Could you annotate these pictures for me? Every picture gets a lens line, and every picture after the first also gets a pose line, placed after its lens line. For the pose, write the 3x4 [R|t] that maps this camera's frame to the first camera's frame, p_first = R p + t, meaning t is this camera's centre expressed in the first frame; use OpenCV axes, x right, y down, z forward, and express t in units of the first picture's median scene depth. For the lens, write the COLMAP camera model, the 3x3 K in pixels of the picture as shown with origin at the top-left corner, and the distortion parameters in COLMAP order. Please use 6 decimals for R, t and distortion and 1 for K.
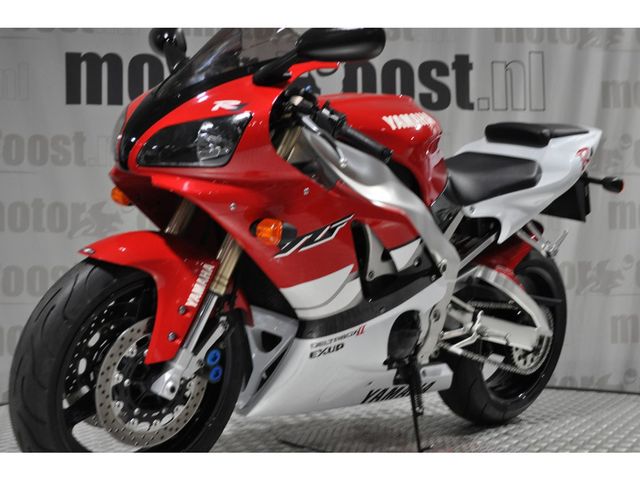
lens RADIAL K [[943.1, 0, 320.0], [0, 943.1, 239.8], [0, 0, 1]] dist [-0.012331, 0.000000]
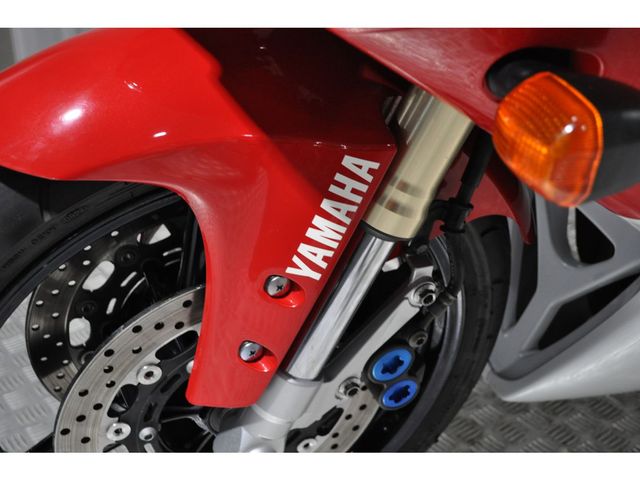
lens RADIAL K [[943.1, 0, 320.6], [0, 943.1, 240.6], [0, 0, 1]] dist [-0.012331, 0.000000]
pose [[0.915060, 0.180585, -0.360631, -0.015102], [0.031019, 0.860000, 0.509351, -0.106902], [0.402124, -0.477273, 0.781349, 0.748505]]
